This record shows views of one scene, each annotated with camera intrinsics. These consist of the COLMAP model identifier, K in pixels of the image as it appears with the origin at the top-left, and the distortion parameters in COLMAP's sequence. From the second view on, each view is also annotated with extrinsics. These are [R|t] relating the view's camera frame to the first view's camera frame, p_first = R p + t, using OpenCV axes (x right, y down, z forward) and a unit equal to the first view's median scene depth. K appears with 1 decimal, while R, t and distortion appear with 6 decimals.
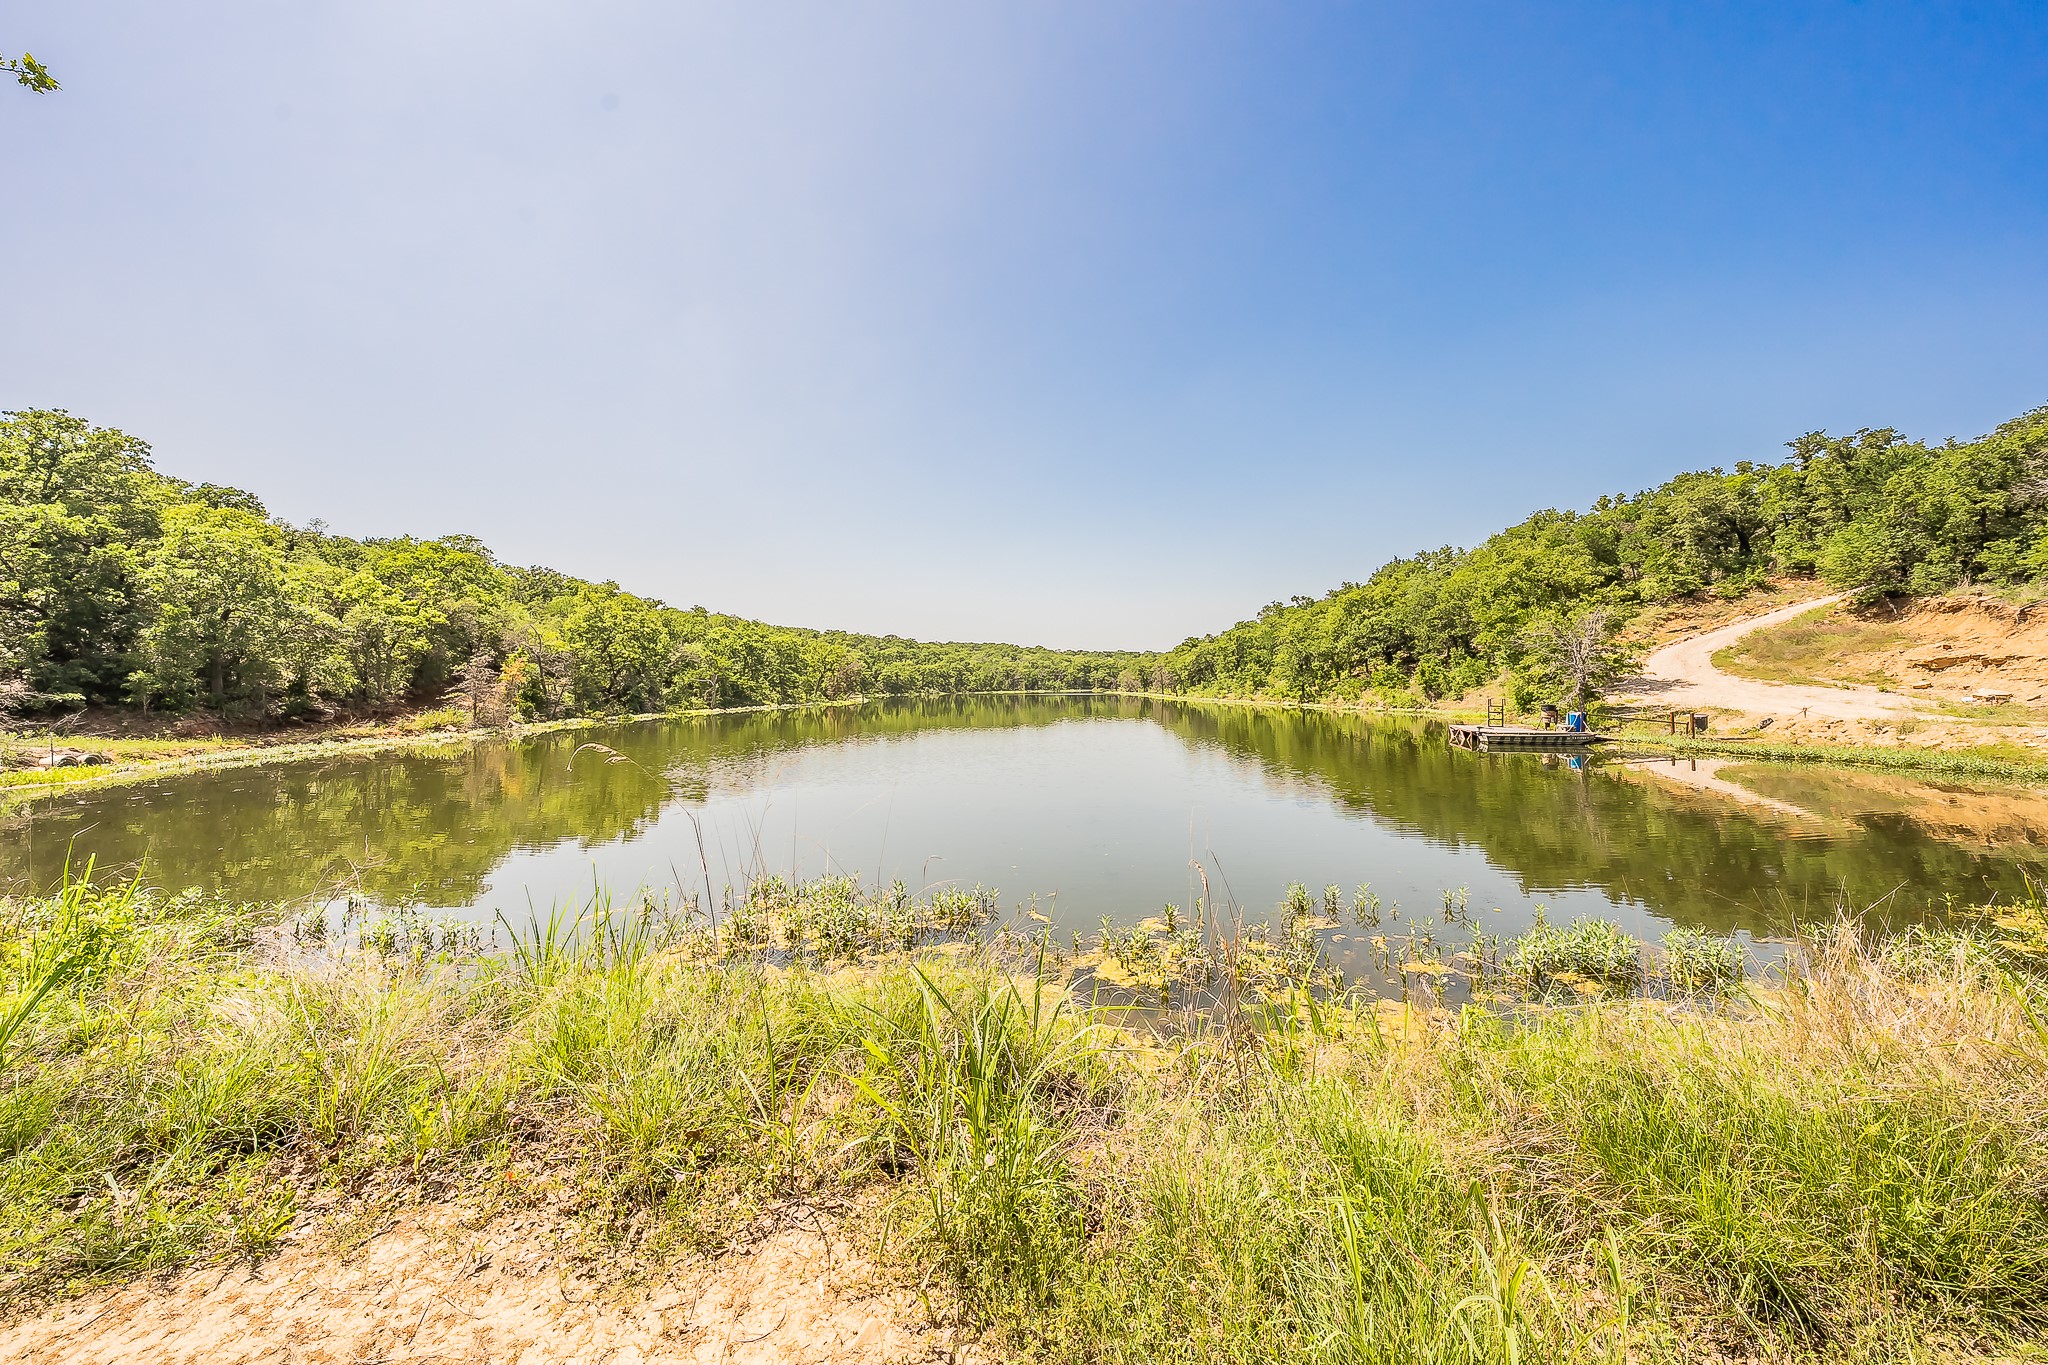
lens RADIAL K [[694.1, 0, 1027.6], [0, 694.1, 679.9], [0, 0, 1]] dist [-0.000738, 0.000476]
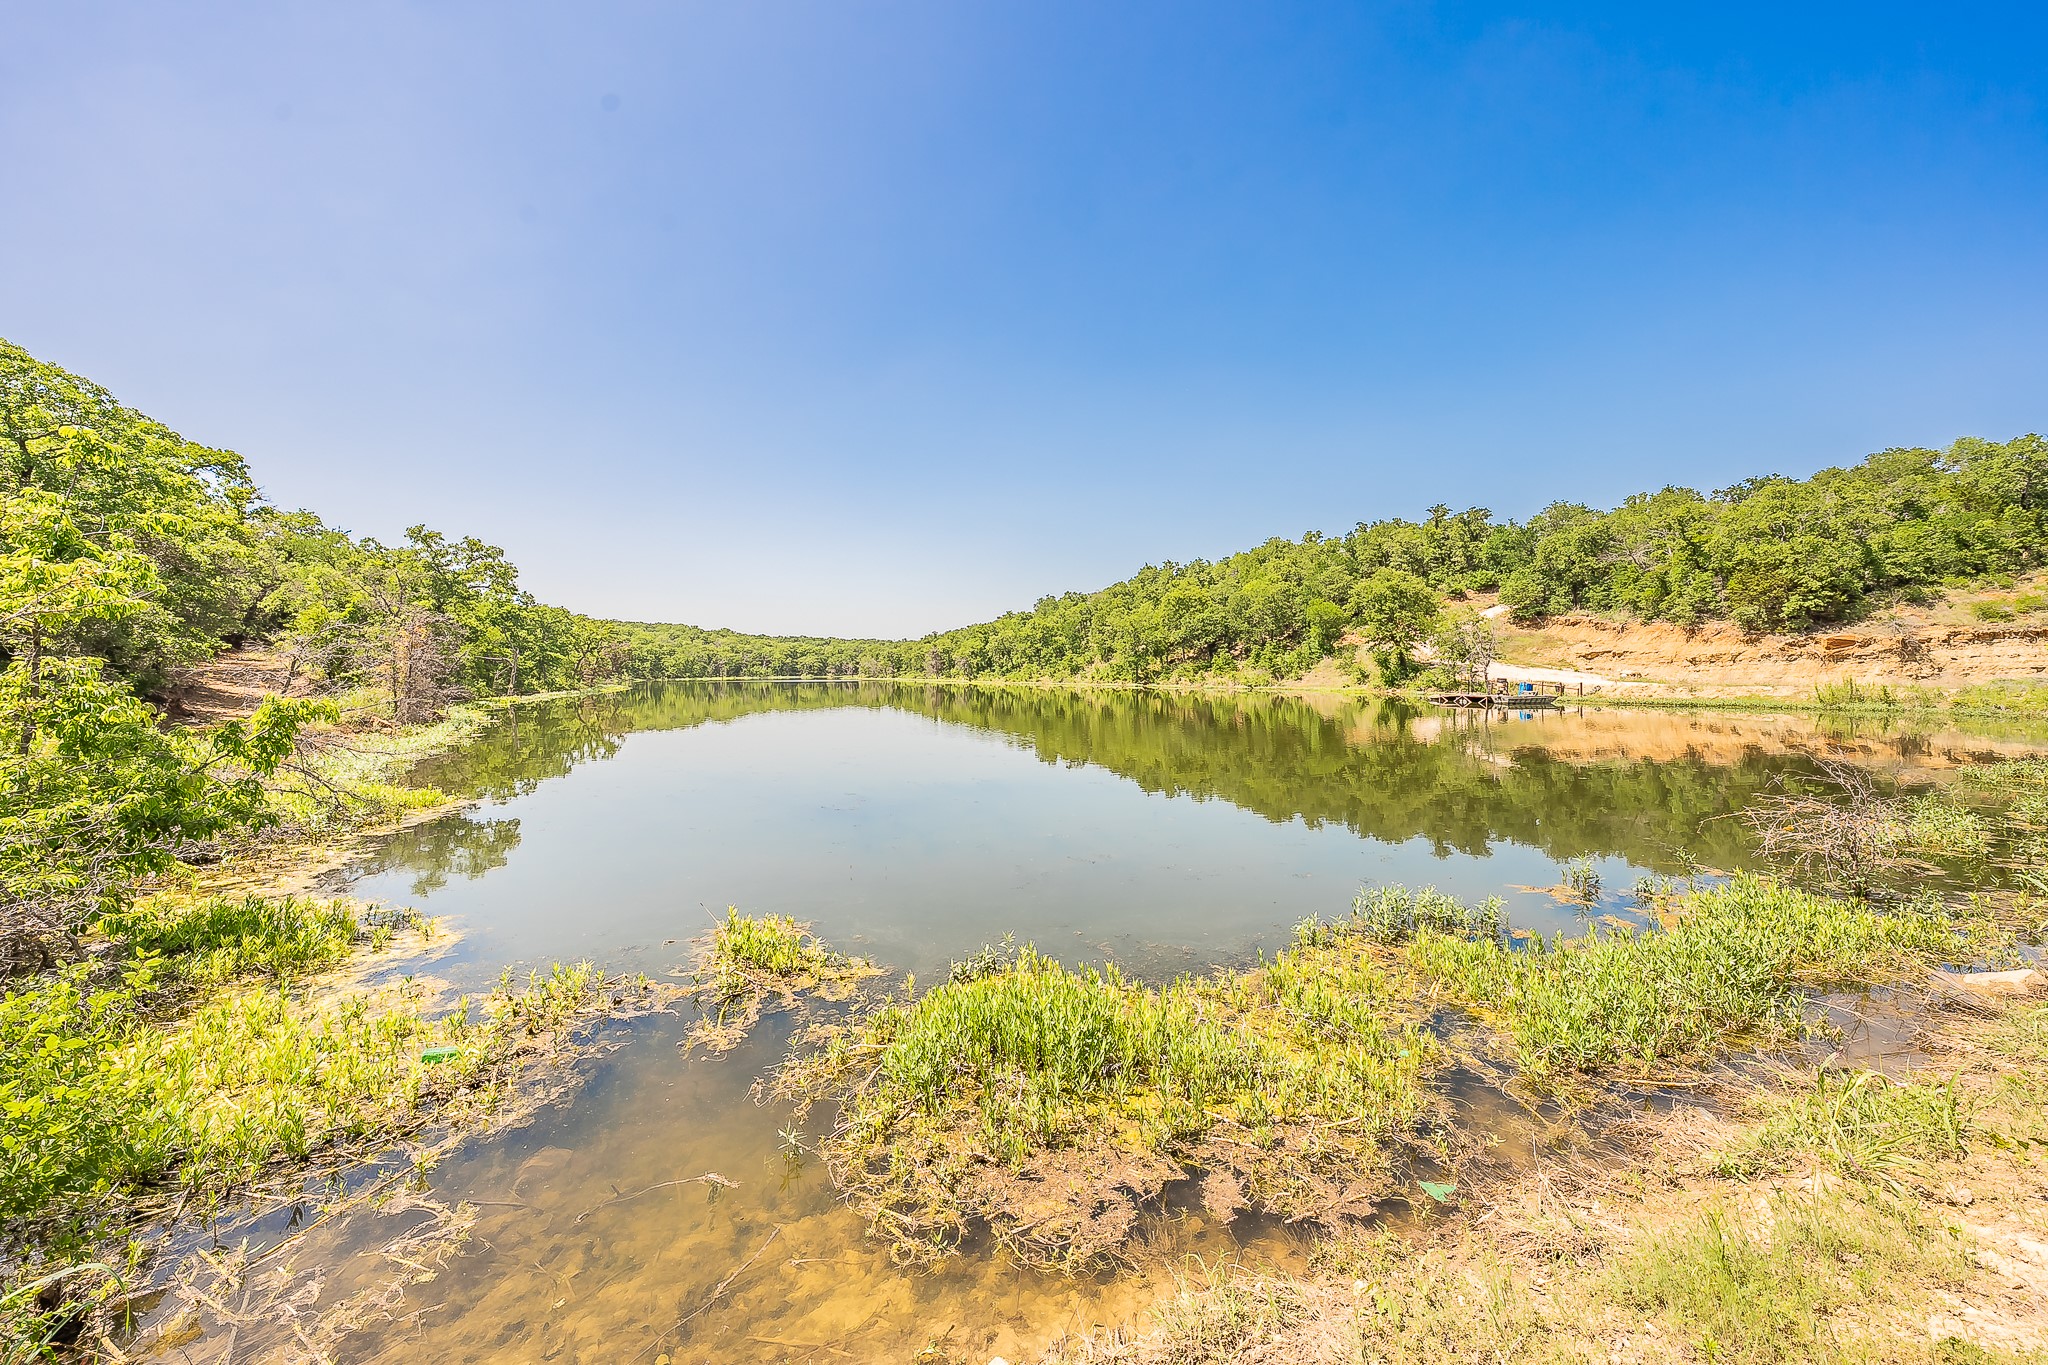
lens RADIAL K [[694.1, 0, 1015.0], [0, 694.1, 672.9], [0, 0, 1]] dist [-0.000738, 0.000476]
pose [[0.890769, 0.000524, 0.454457, -0.168278], [-0.004146, 0.999967, 0.006973, 0.003238], [-0.454438, -0.008095, 0.890741, 0.026272]]
